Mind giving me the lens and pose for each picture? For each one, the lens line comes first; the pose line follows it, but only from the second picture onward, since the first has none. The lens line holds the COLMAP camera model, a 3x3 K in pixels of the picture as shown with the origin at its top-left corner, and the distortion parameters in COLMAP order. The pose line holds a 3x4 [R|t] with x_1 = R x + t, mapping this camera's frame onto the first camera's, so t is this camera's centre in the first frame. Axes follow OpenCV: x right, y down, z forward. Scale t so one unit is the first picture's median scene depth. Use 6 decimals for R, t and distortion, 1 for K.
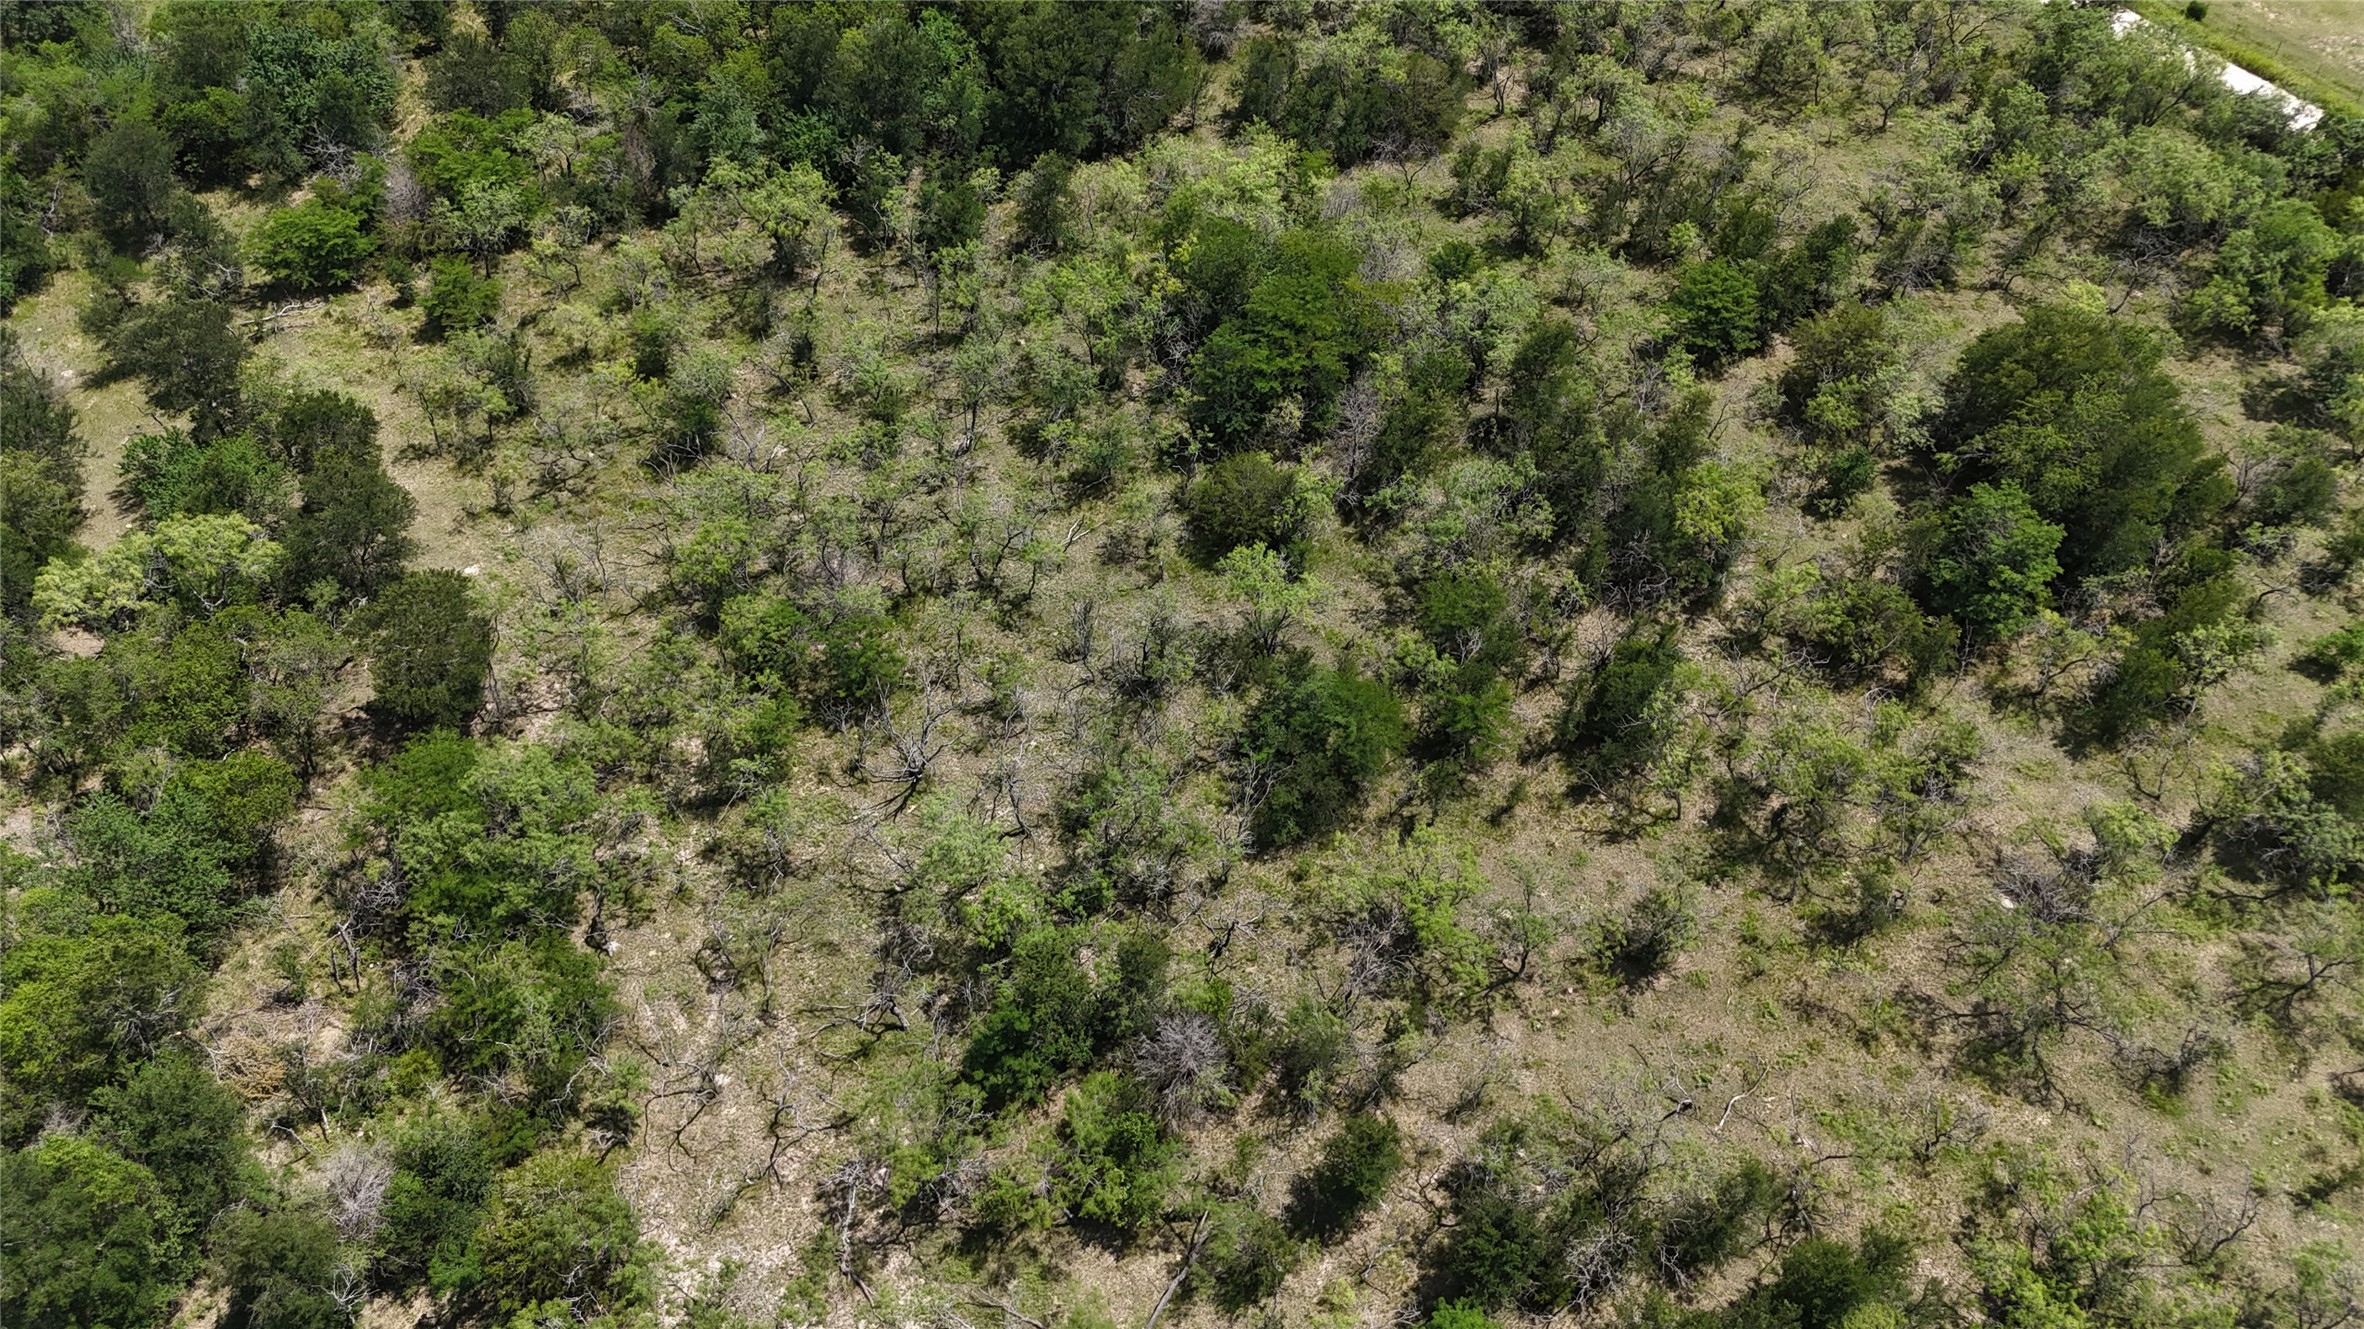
lens RADIAL K [[1690.5, 0, 1180.4], [0, 1690.5, 659.4], [0, 0, 1]] dist [0.039769, -0.006765]
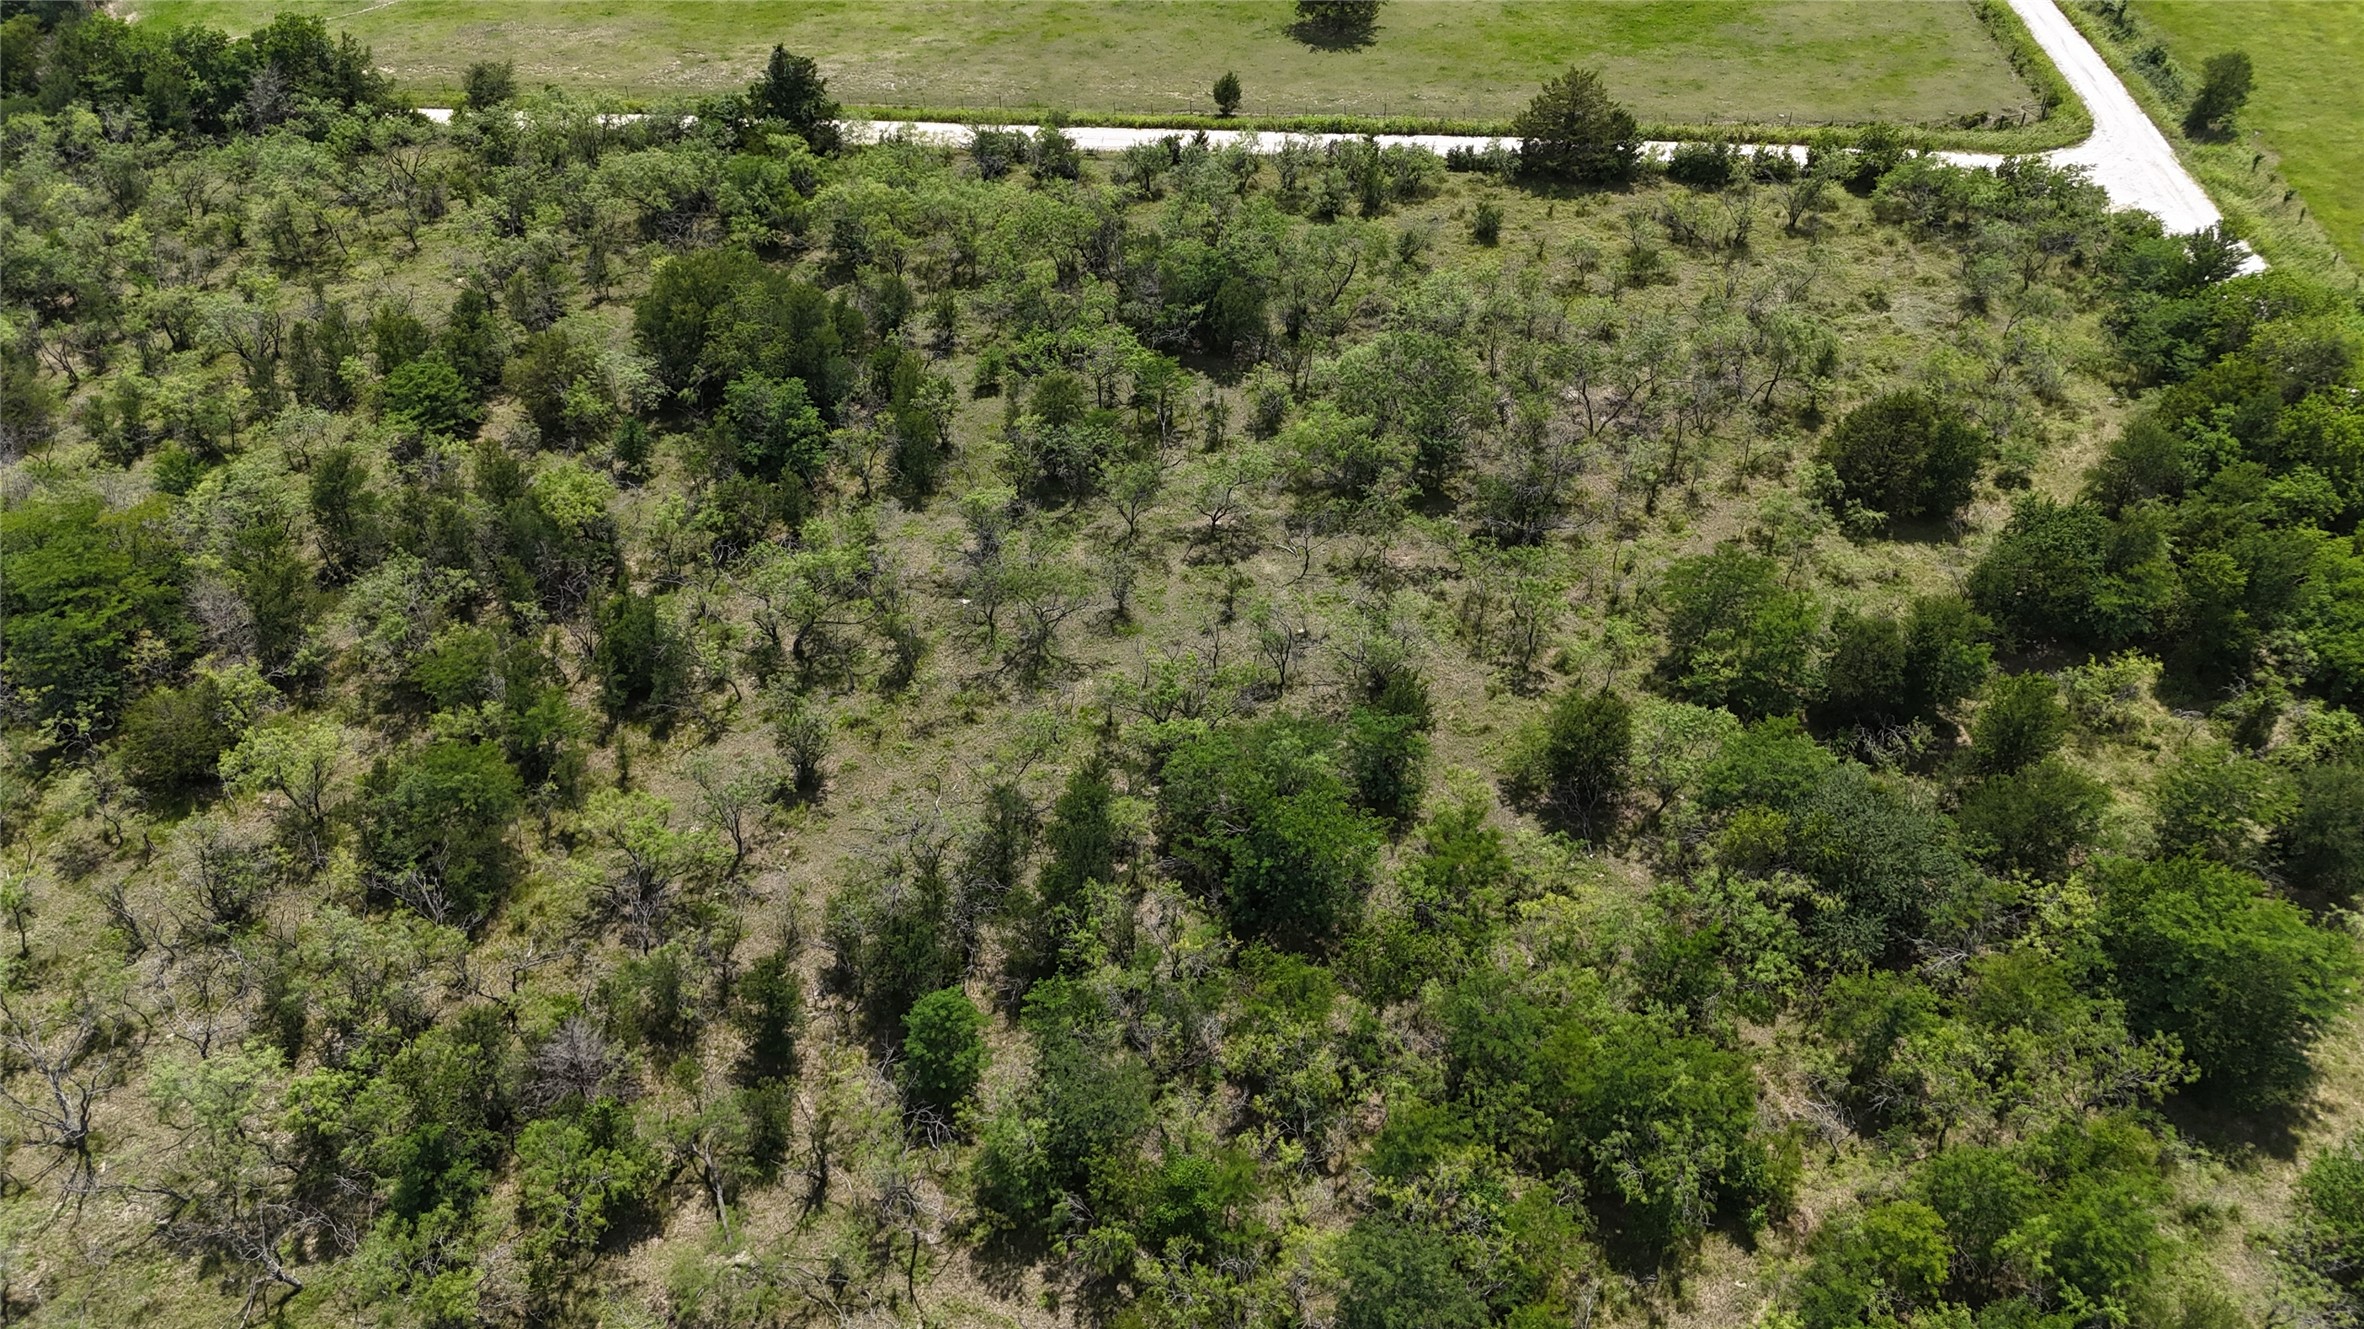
lens RADIAL K [[1690.5, 0, 1175.8], [0, 1690.5, 670.9], [0, 0, 1]] dist [0.039769, -0.006765]
pose [[0.557168, -0.544242, 0.627188, -0.258324], [0.620694, 0.774686, 0.120833, 0.122064], [-0.551636, 0.321968, 0.769438, -0.069801]]
